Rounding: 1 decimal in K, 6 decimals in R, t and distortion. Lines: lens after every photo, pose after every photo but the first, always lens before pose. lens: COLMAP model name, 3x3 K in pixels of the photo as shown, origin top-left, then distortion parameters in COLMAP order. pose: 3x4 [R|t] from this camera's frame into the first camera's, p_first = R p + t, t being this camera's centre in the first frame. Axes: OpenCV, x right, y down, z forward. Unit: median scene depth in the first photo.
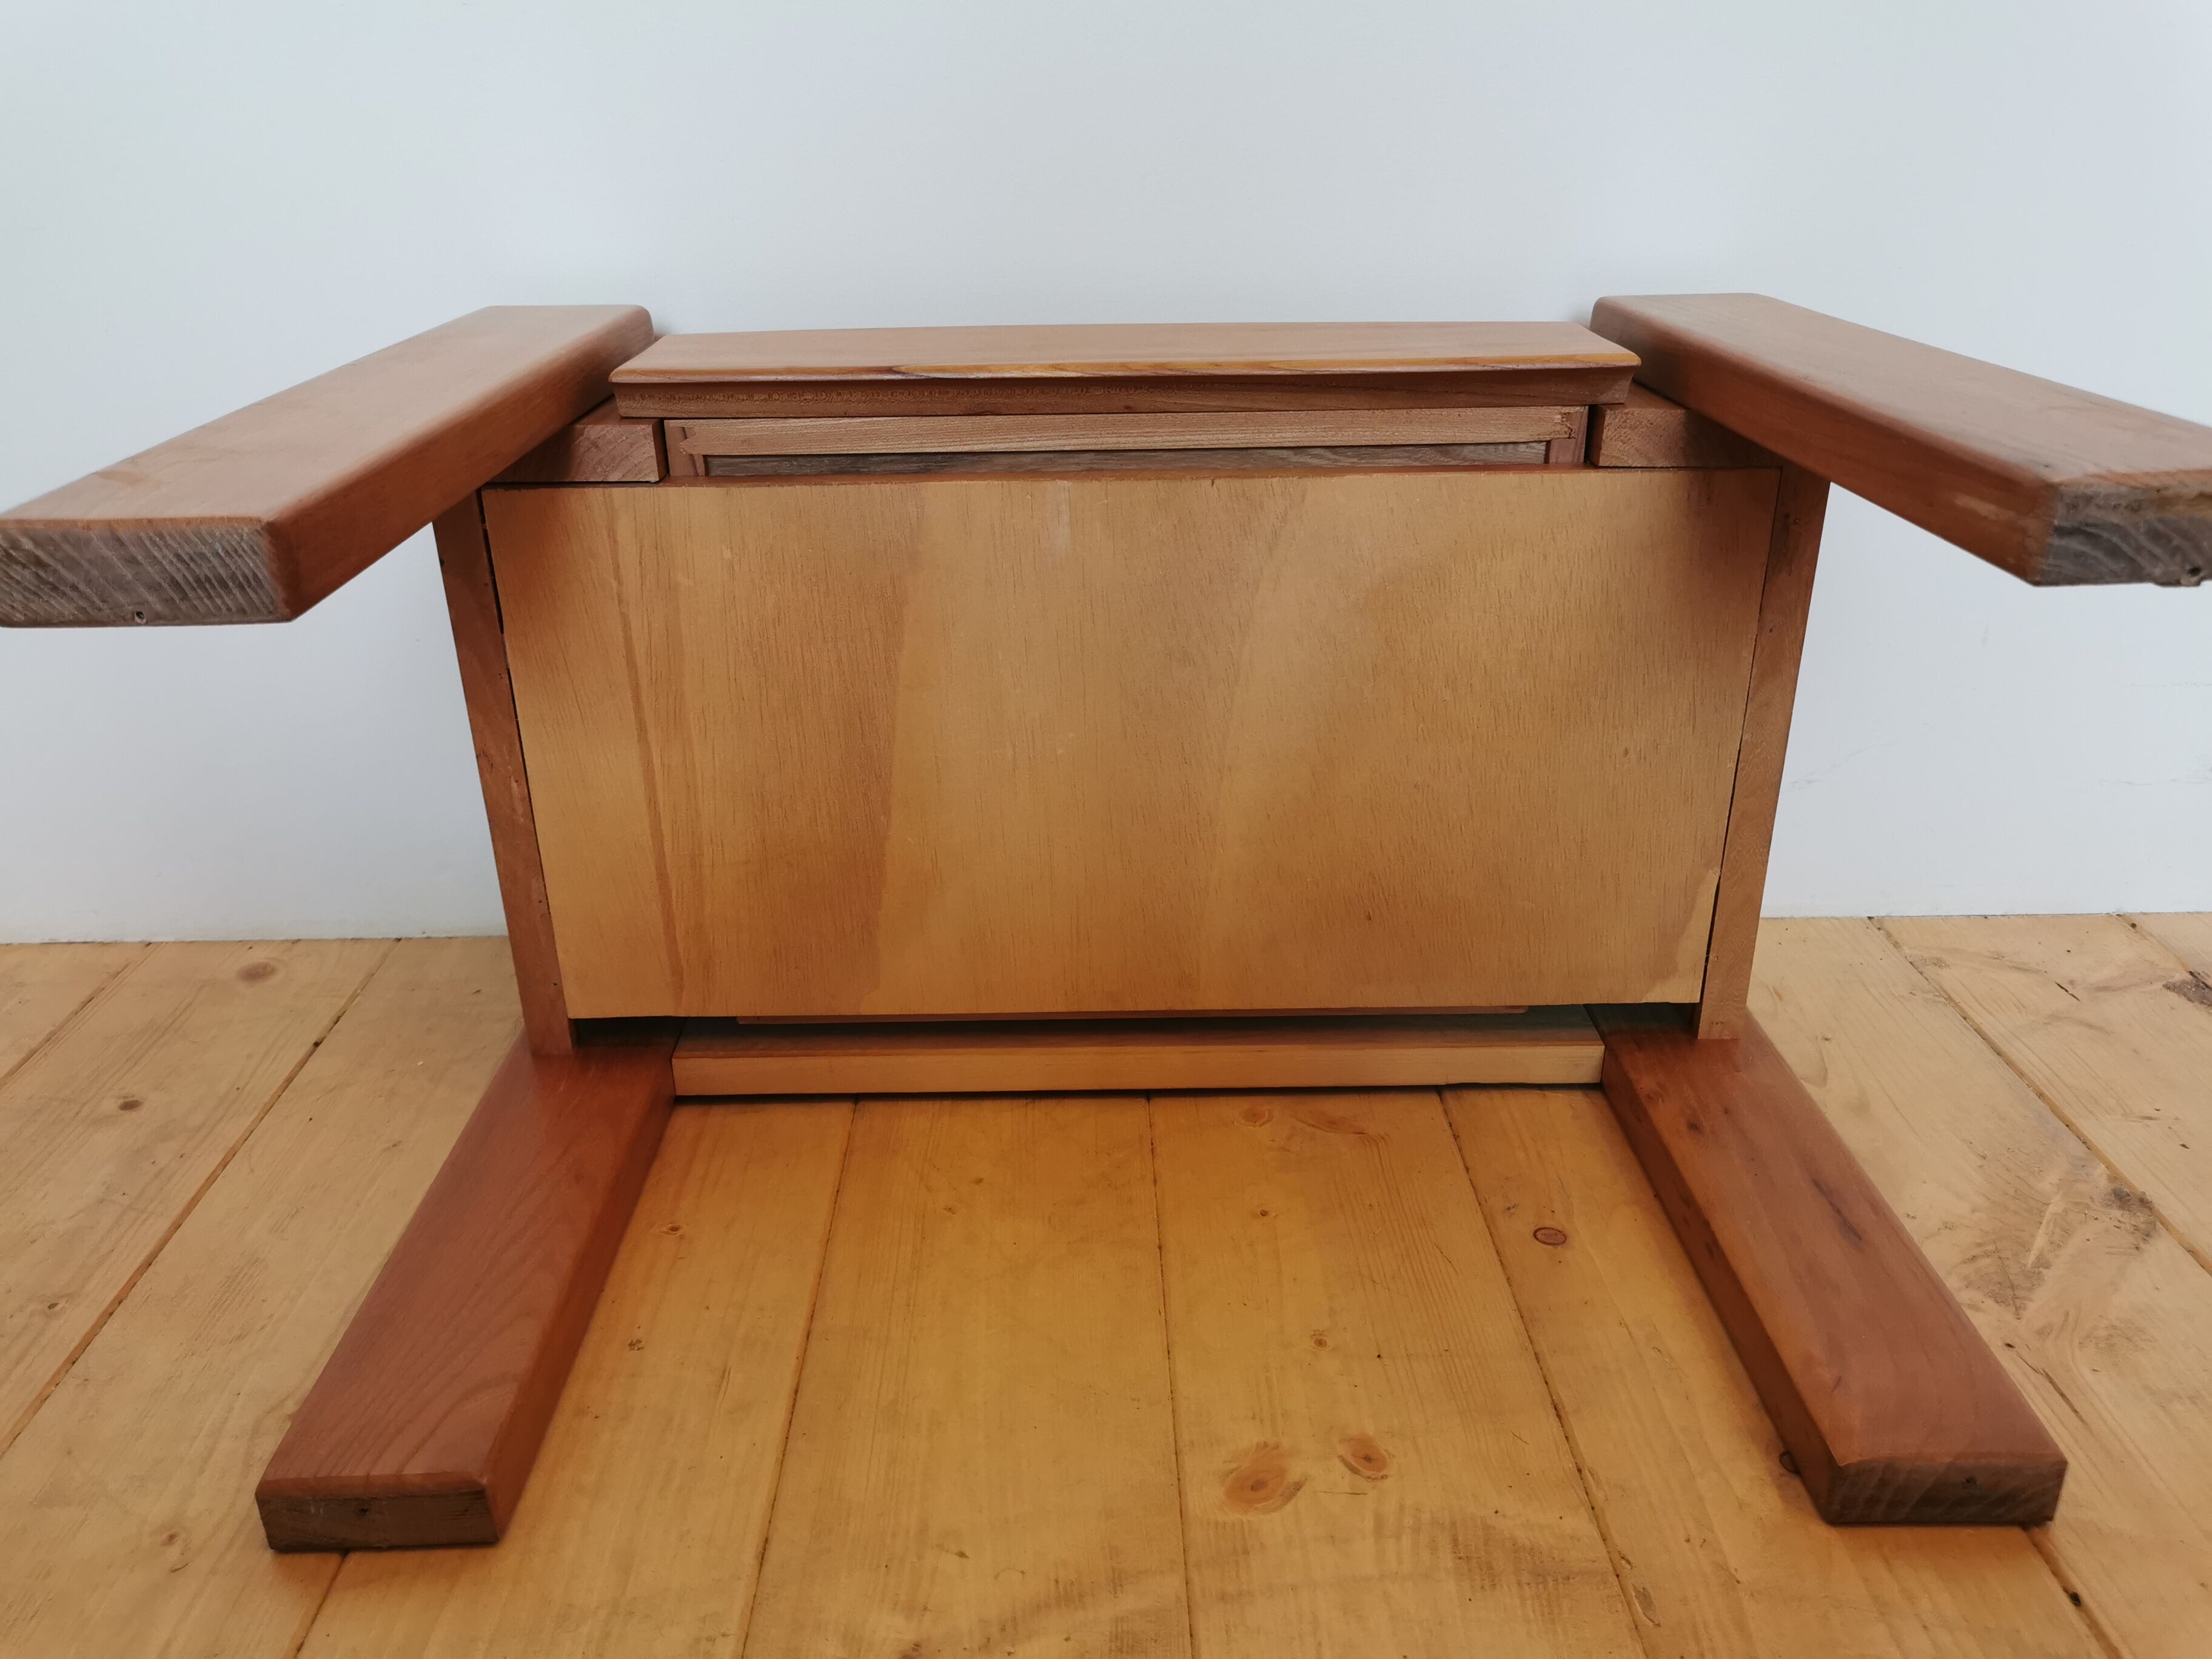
lens RADIAL K [[1718.9, 0, 1109.7], [0, 1718.9, 829.1], [0, 0, 1]] dist [0.030779, -0.007967]
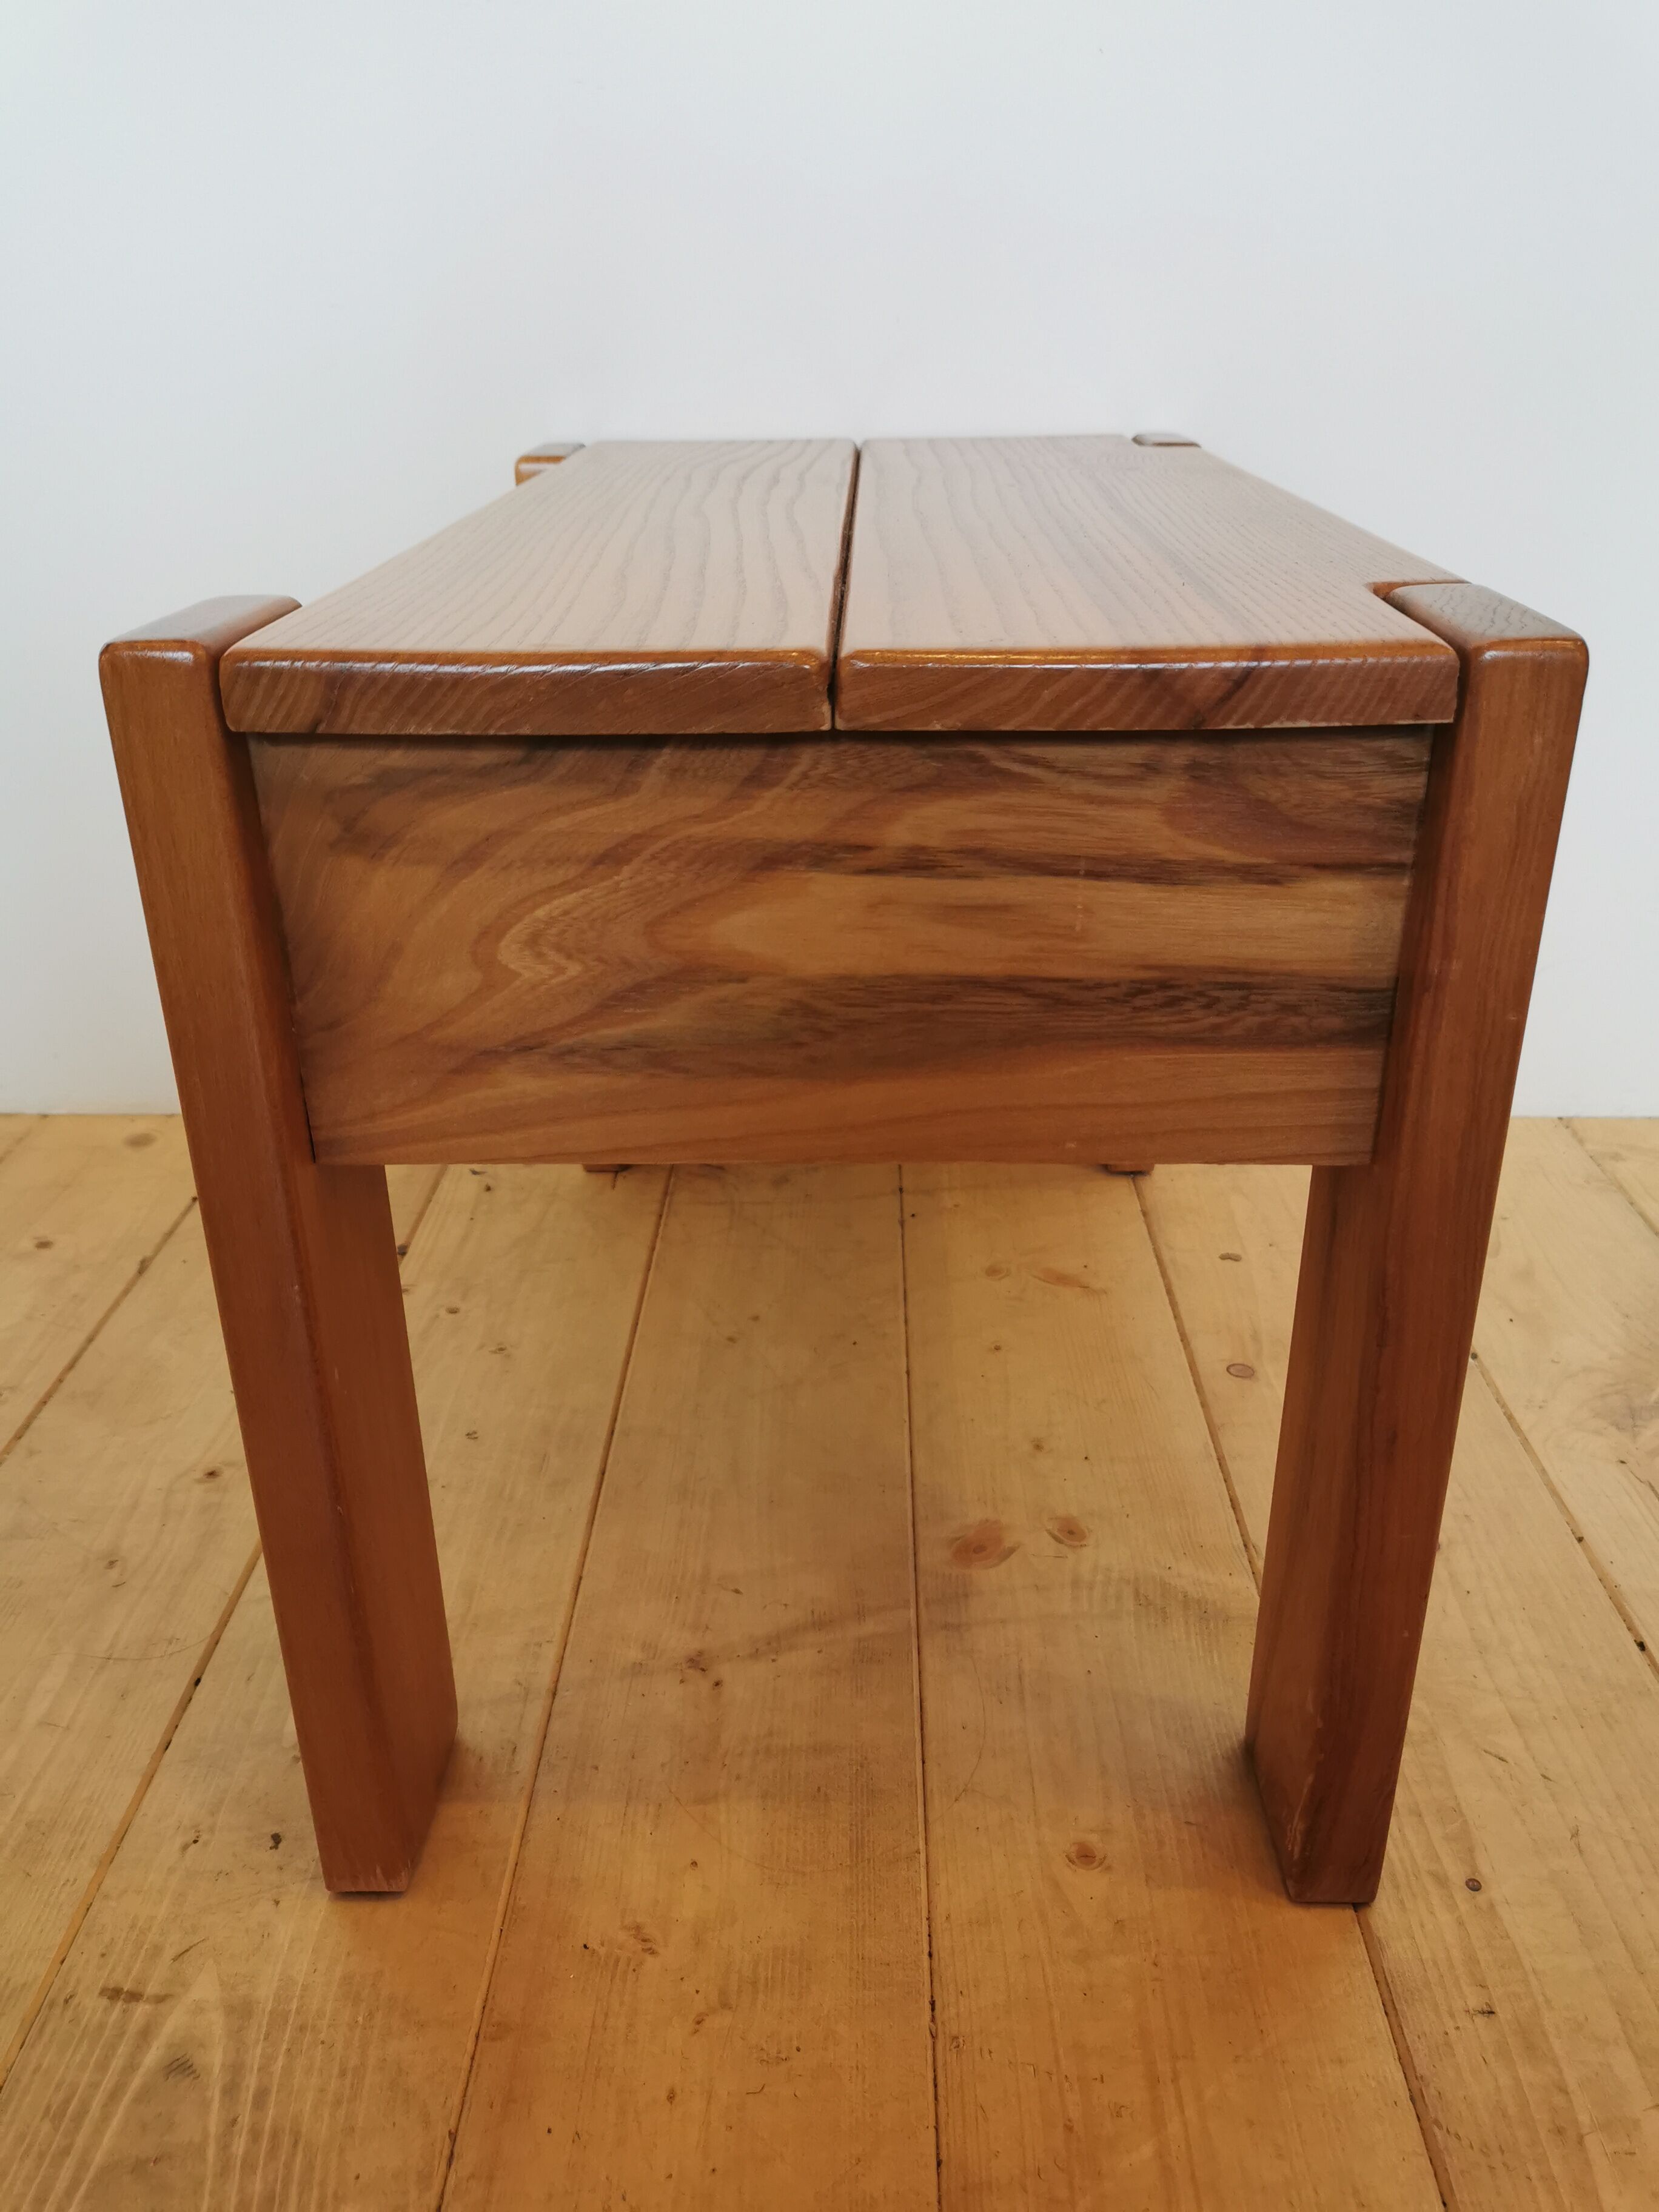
lens RADIAL K [[1723.1, 0, 826.3], [0, 1723.1, 1101.2], [0, 0, 1]] dist [0.035645, -0.011778]
pose [[0.999017, 0.015957, -0.041350, 0.019646], [-0.015002, 0.999615, 0.023323, 0.030000], [0.041706, -0.022680, 0.998872, -0.186231]]
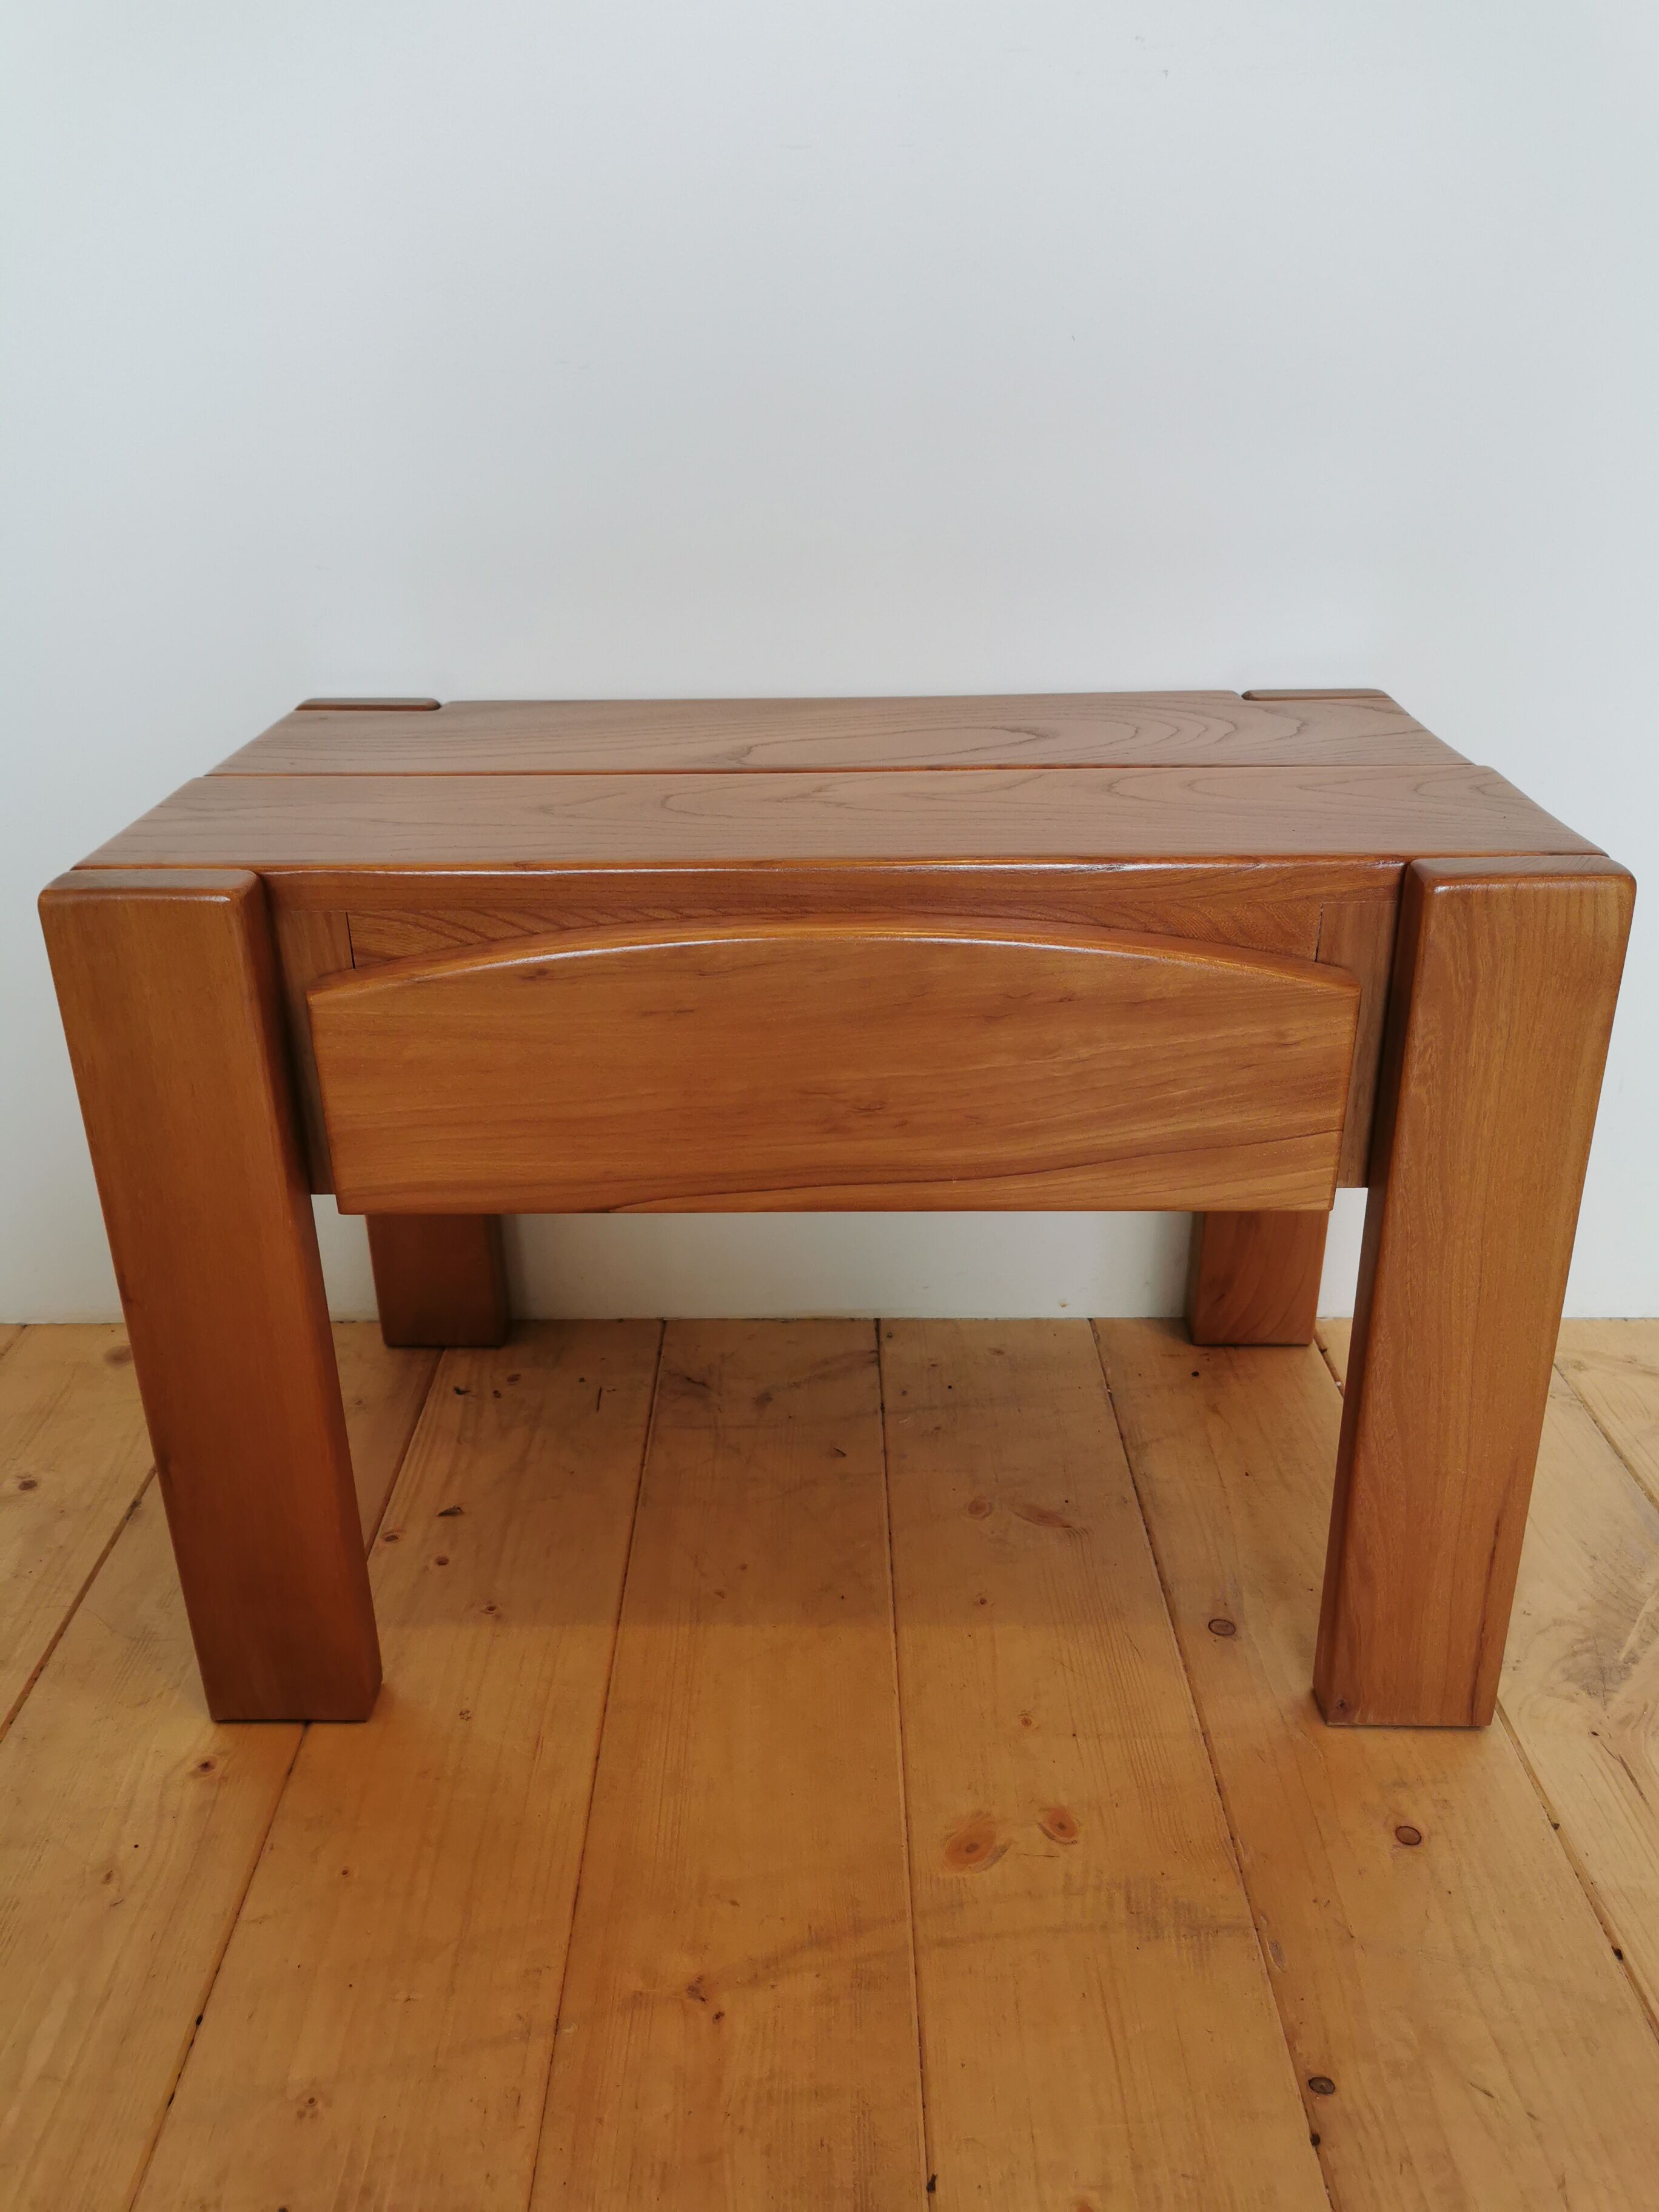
lens RADIAL K [[1721.6, 0, 828.6], [0, 1721.6, 1098.1], [0, 0, 1]] dist [0.034069, -0.010793]
pose [[0.999842, 0.009218, -0.015232, -0.002629], [-0.009003, 0.999860, 0.014118, -0.148405], [0.015360, -0.013978, 0.999784, -0.202591]]
